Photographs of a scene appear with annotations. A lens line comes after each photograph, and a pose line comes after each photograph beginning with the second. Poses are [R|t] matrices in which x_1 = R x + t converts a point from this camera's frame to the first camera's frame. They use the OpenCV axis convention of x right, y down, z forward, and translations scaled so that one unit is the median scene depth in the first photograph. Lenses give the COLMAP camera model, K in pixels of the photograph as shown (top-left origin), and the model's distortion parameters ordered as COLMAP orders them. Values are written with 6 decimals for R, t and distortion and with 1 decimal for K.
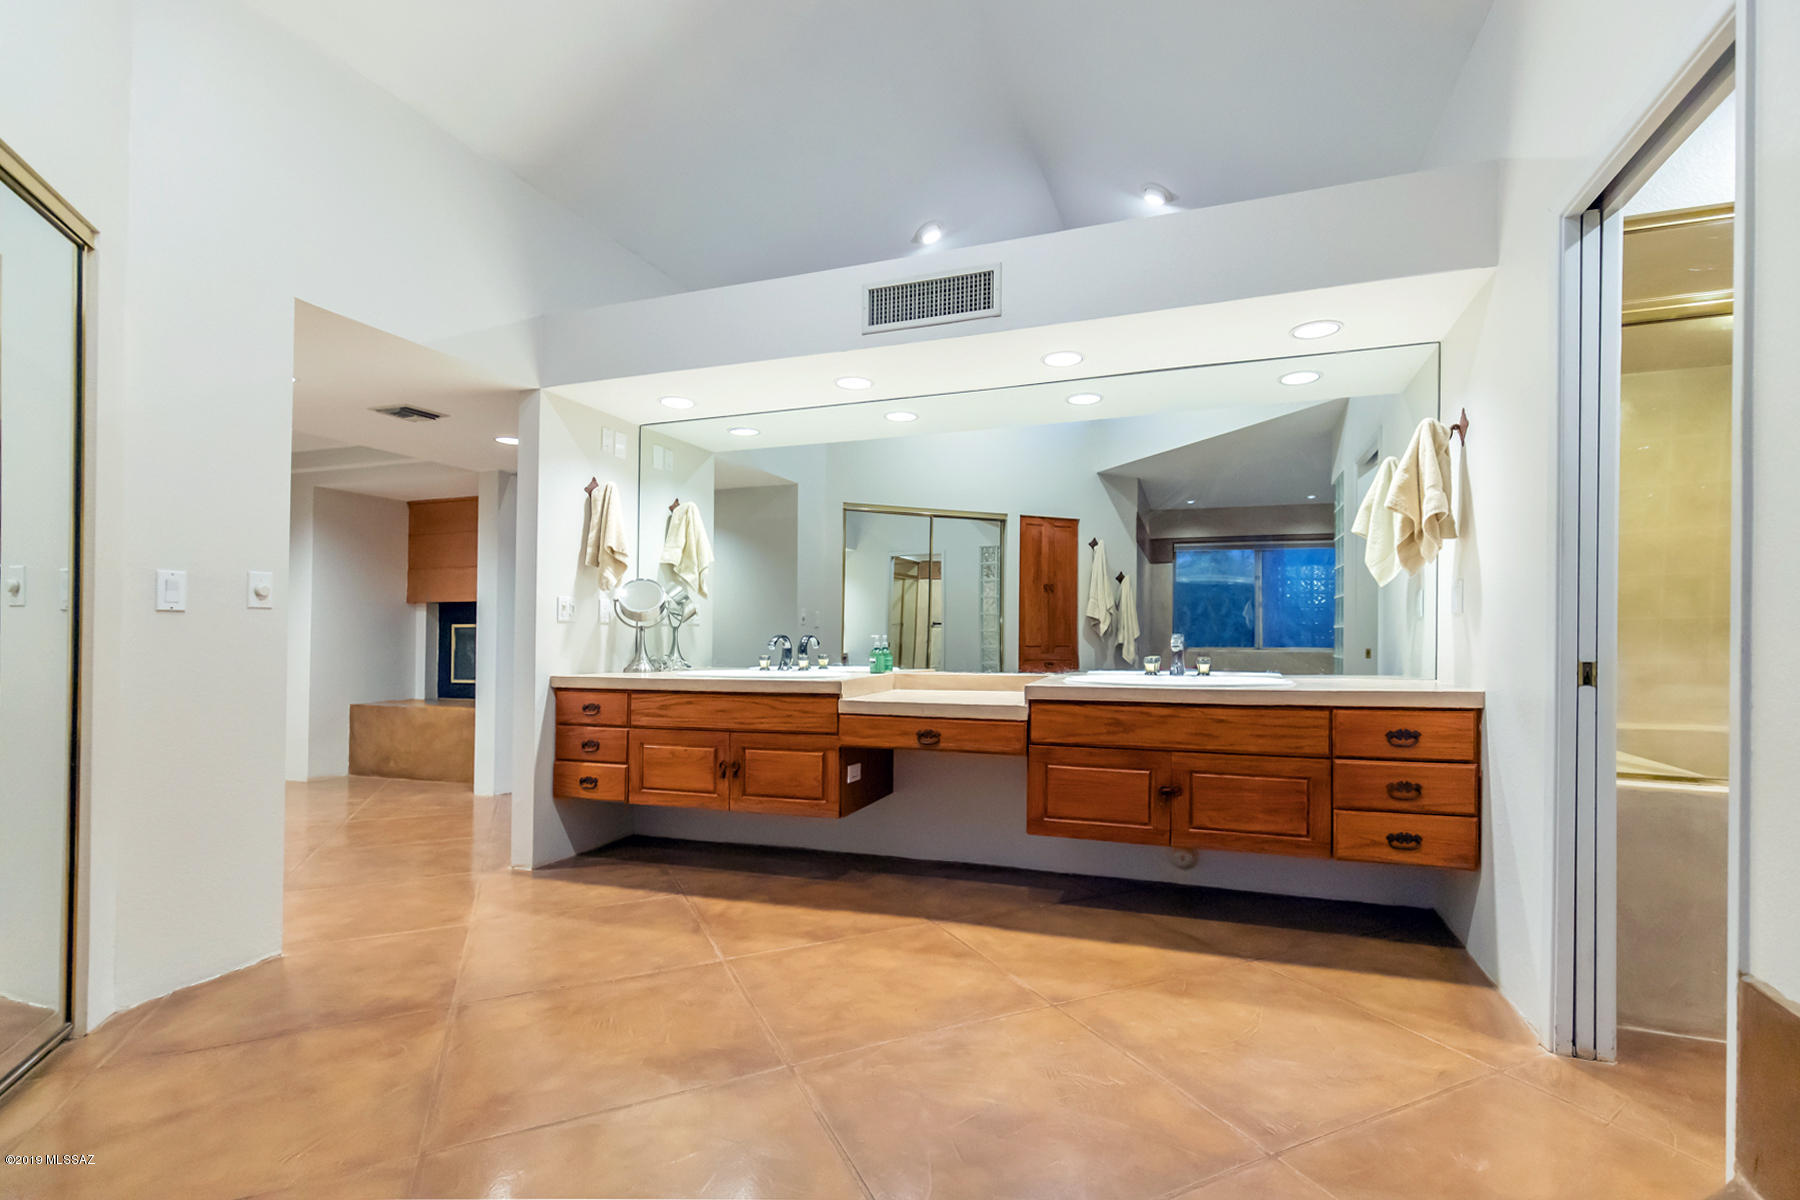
lens RADIAL K [[819.4, 0, 929.1], [0, 819.4, 596.5], [0, 0, 1]] dist [0.017963, -0.001105]
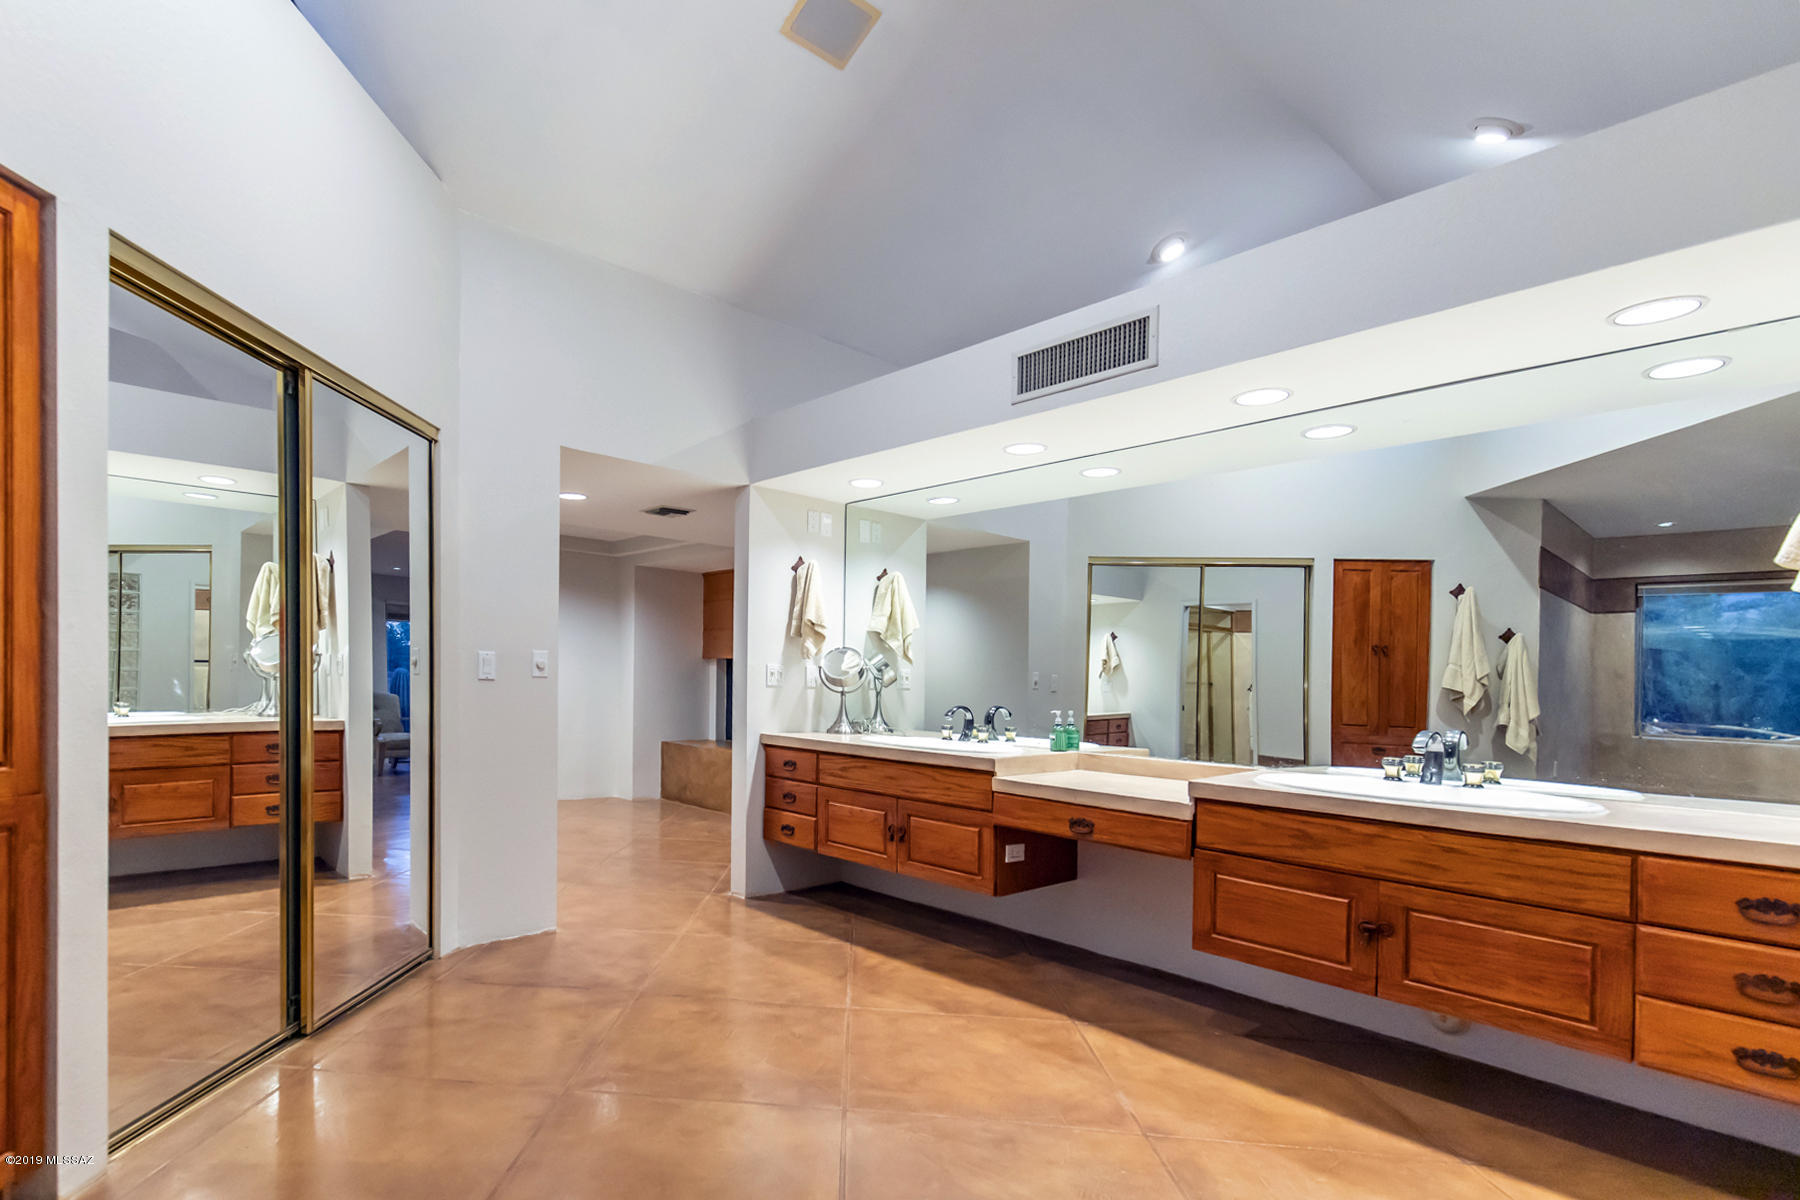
lens RADIAL K [[856.7, 0, 772.0], [0, 856.7, 668.8], [0, 0, 1]] dist [0.019008, -0.001722]
pose [[0.861284, 0.021157, -0.507682, 0.178682], [-0.007611, 0.999558, 0.028743, -0.031599], [0.508066, -0.020892, 0.861065, -0.020593]]
